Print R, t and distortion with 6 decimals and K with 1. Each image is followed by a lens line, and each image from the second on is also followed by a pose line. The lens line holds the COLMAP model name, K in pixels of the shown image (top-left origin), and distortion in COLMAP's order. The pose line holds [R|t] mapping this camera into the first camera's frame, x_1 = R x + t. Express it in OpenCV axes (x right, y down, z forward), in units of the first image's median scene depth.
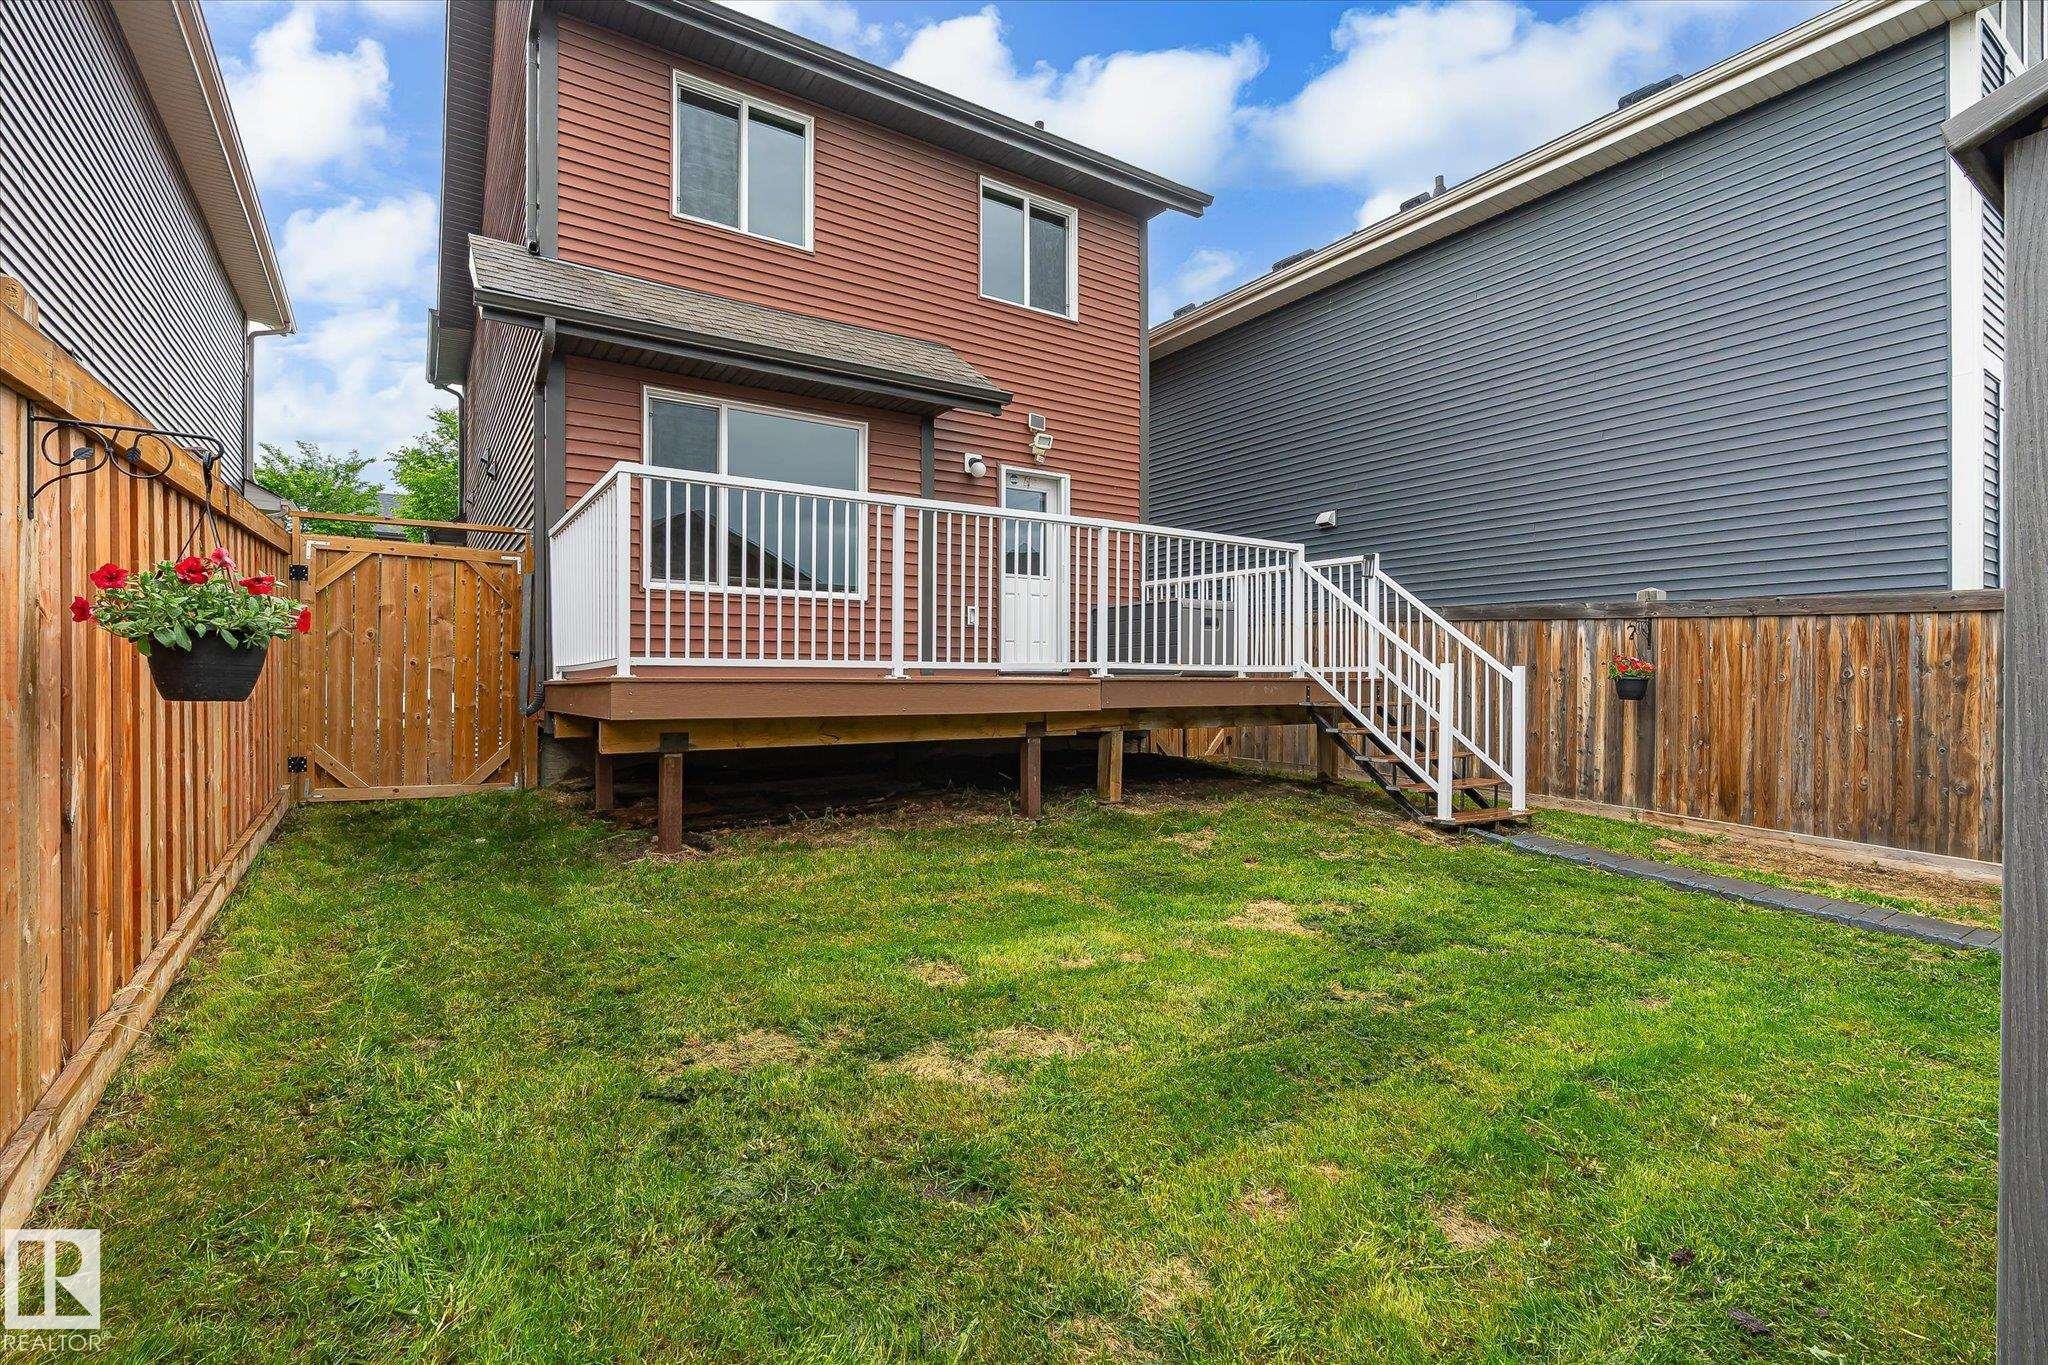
lens RADIAL K [[940.8, 0, 1026.5], [0, 940.8, 694.5], [0, 0, 1]] dist [0.002854, 0.000111]
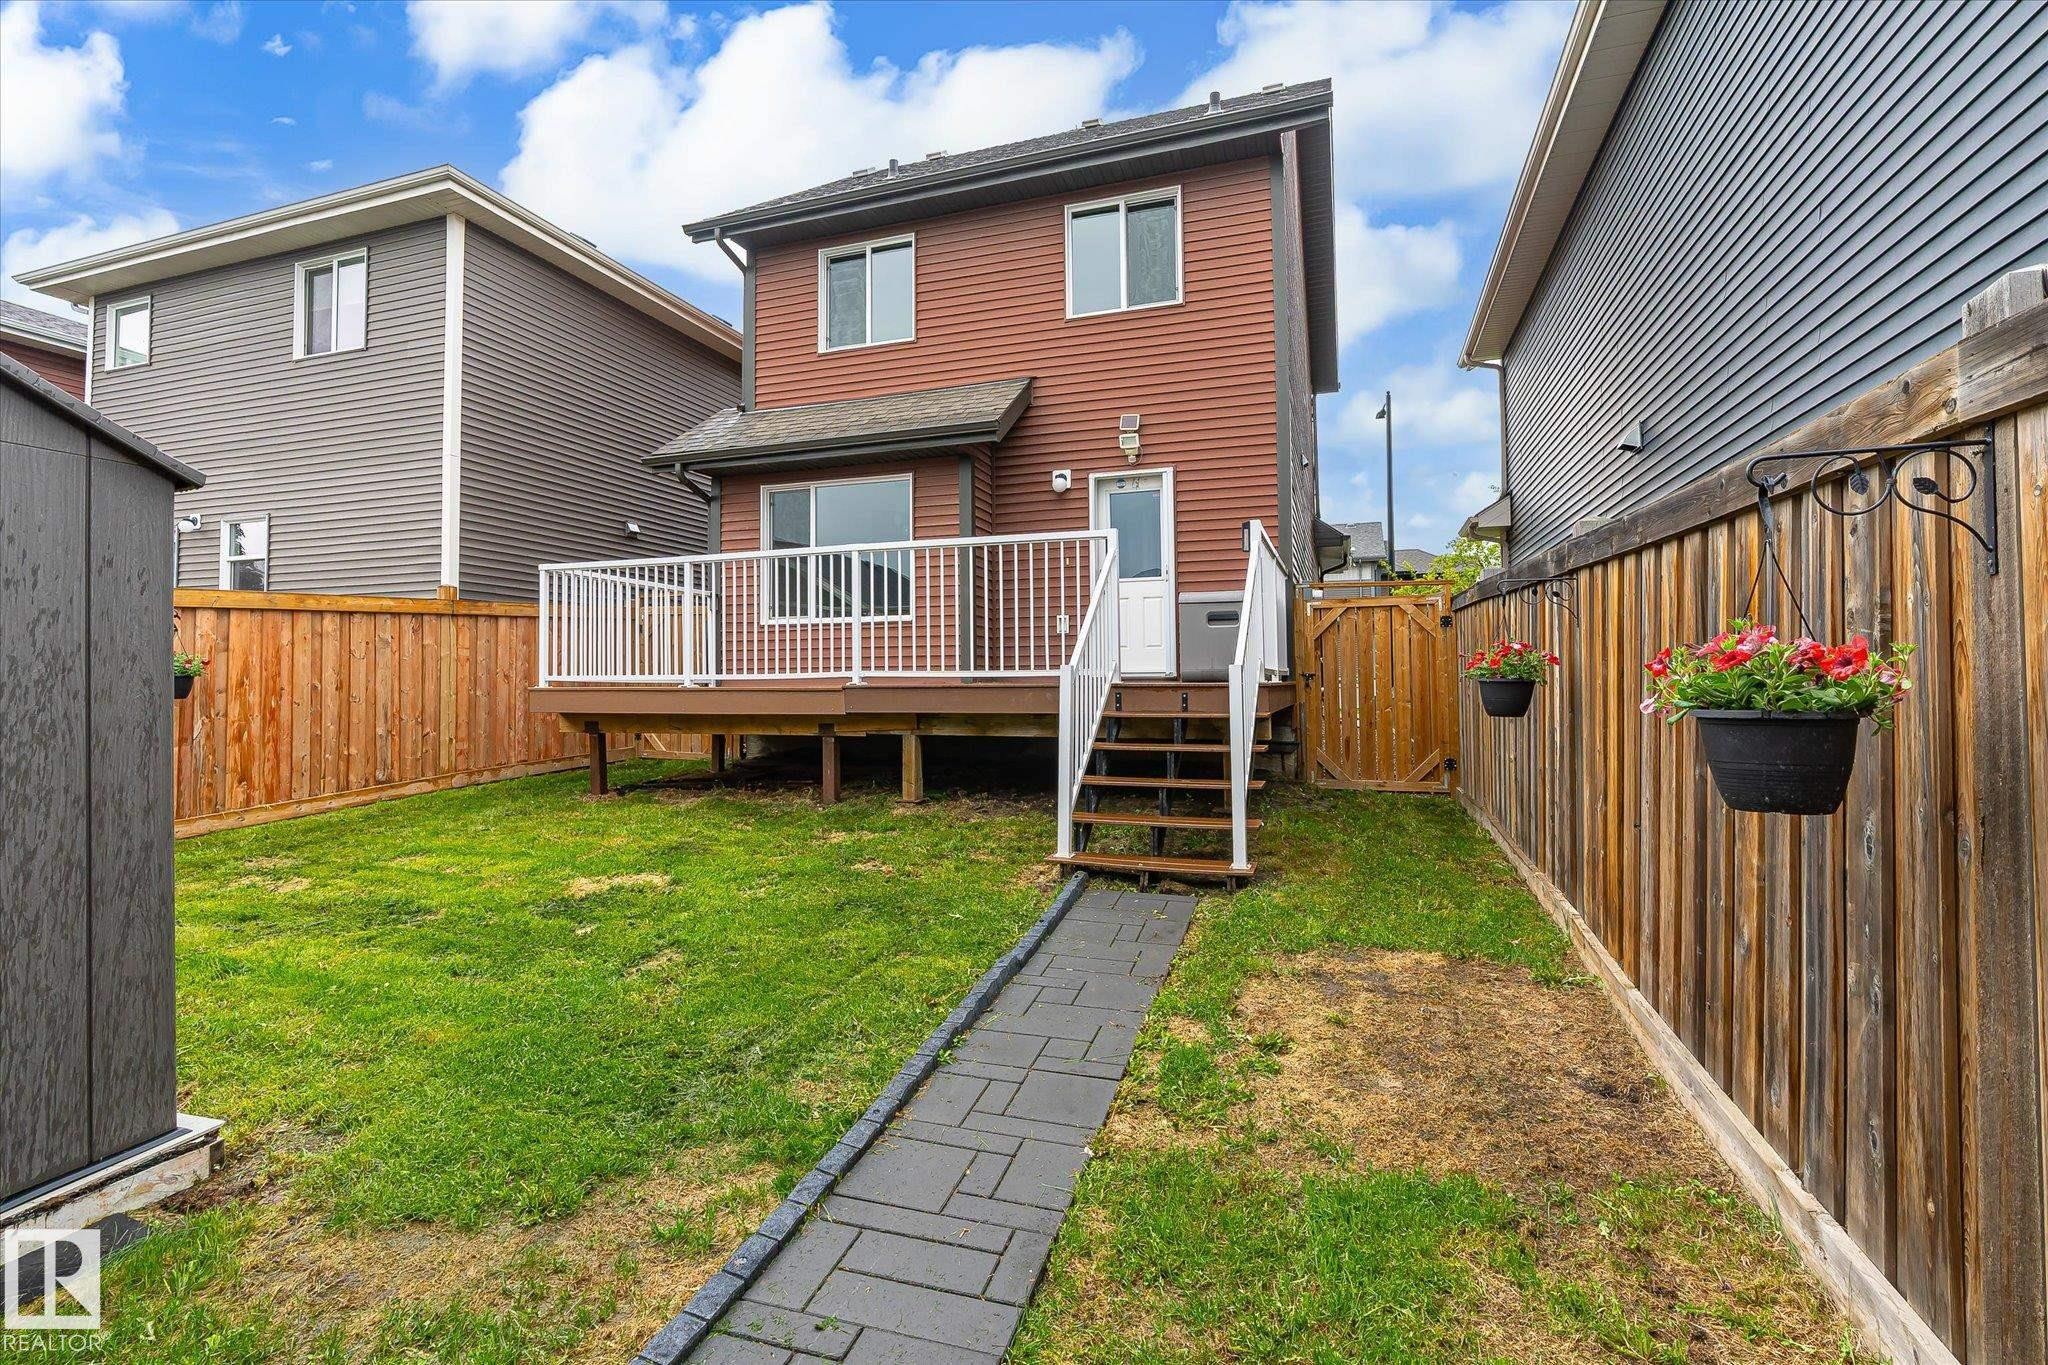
lens RADIAL K [[940.8, 0, 1024.7], [0, 940.8, 673.7], [0, 0, 1]] dist [0.002854, 0.000111]
pose [[0.609899, -0.015075, -0.792336, 0.877332], [-0.004866, 0.999729, -0.022767, -0.005784], [0.792465, 0.017741, 0.609660, 0.390069]]
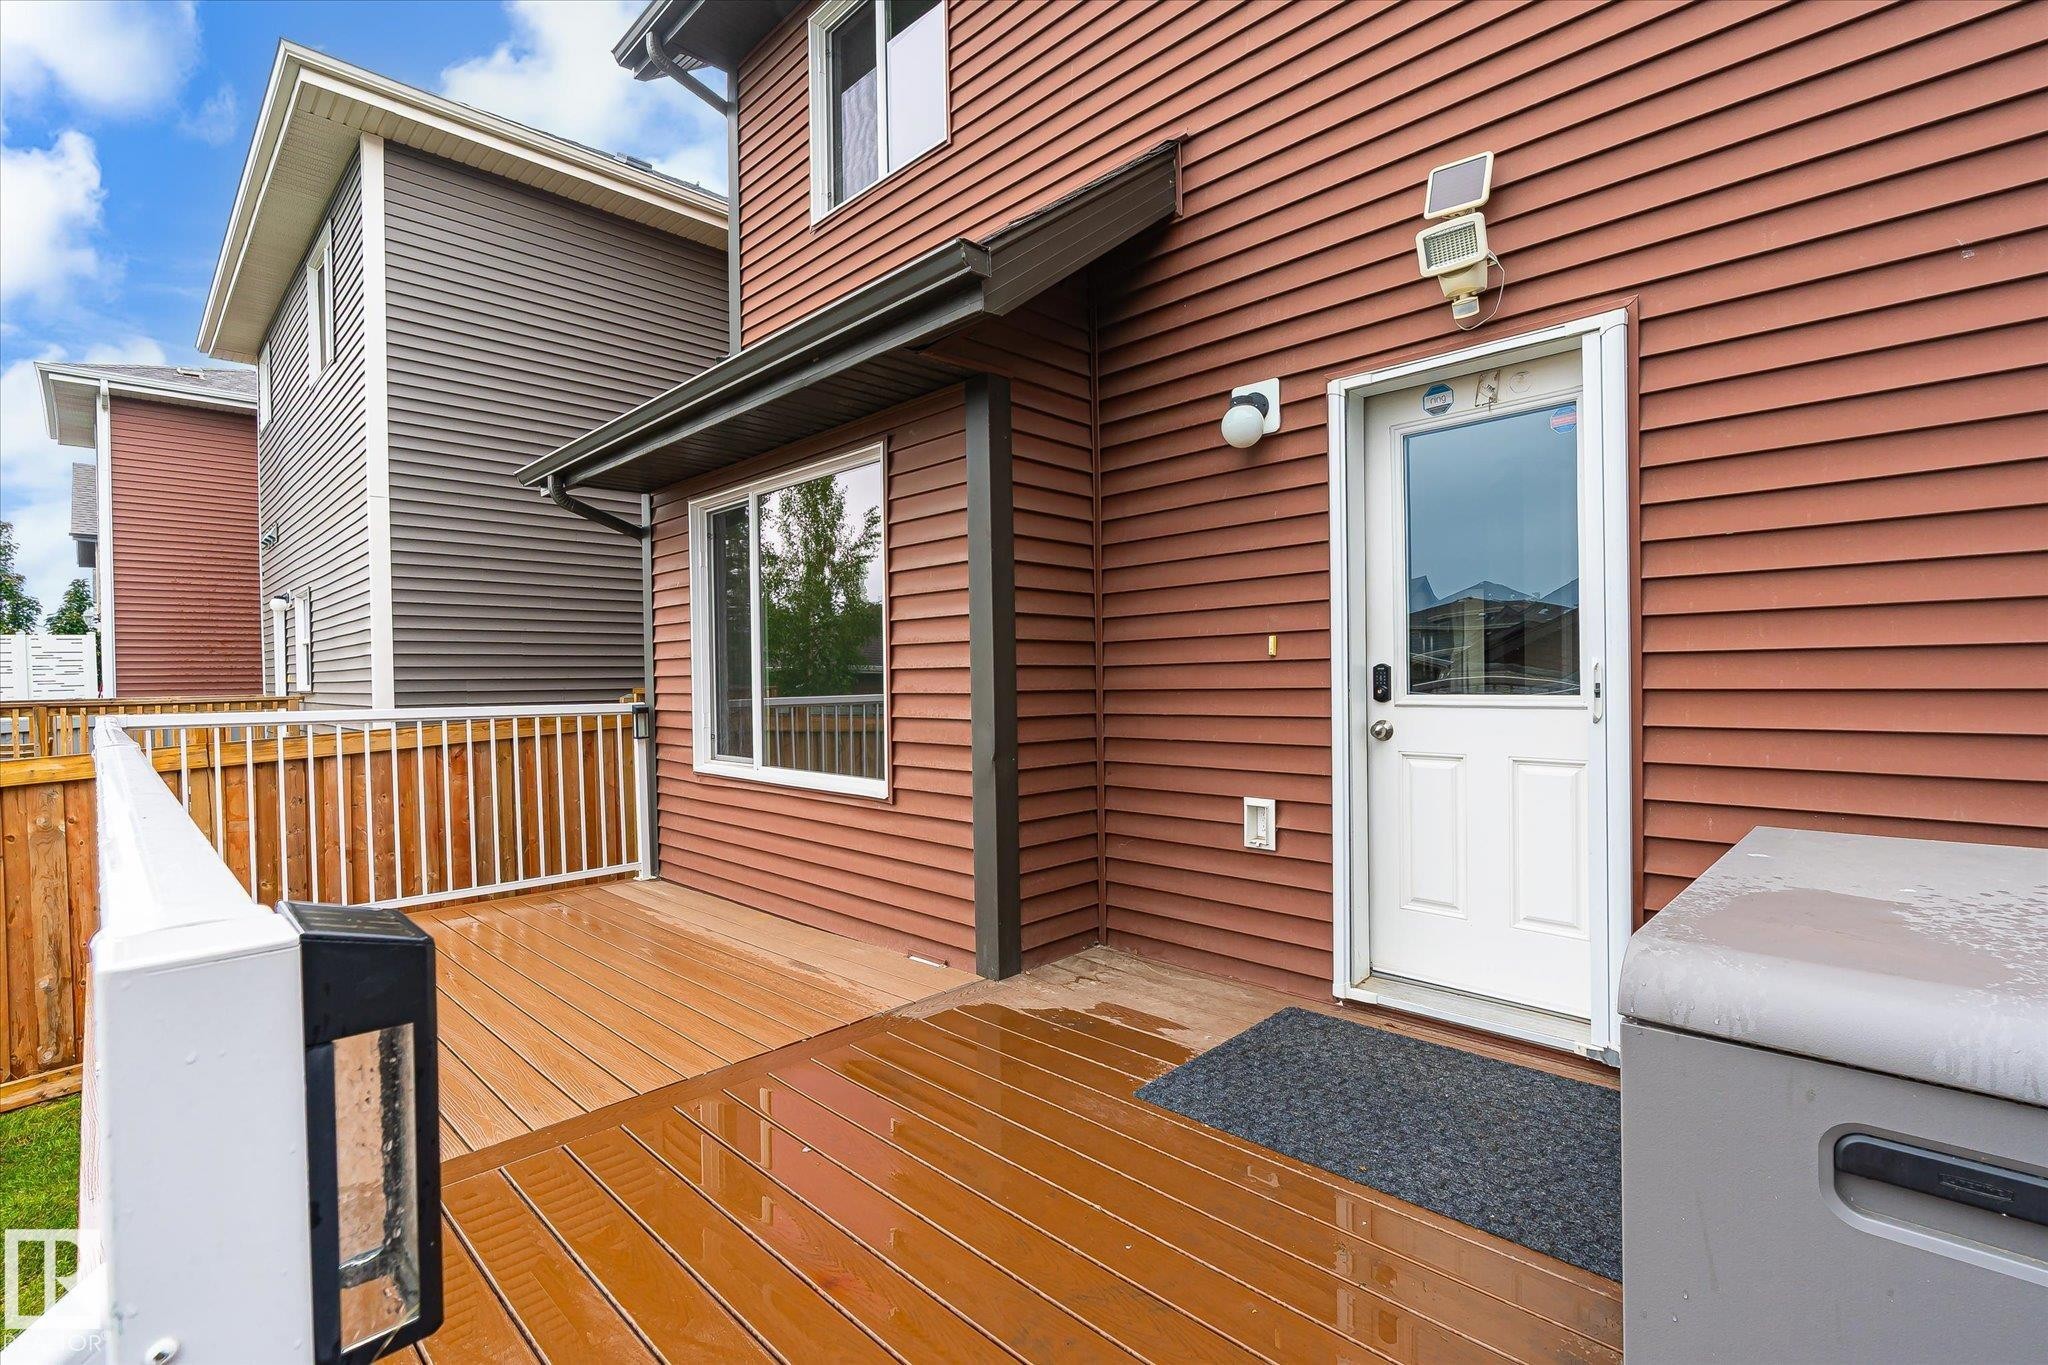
lens RADIAL K [[940.8, 0, 1022.0], [0, 940.8, 691.4], [0, 0, 1]] dist [0.002854, 0.000111]
pose [[0.205761, 0.009538, -0.978556, 0.335929], [0.001967, 0.999946, 0.010160, -0.163800], [0.978600, -0.004016, 0.205731, 0.982123]]
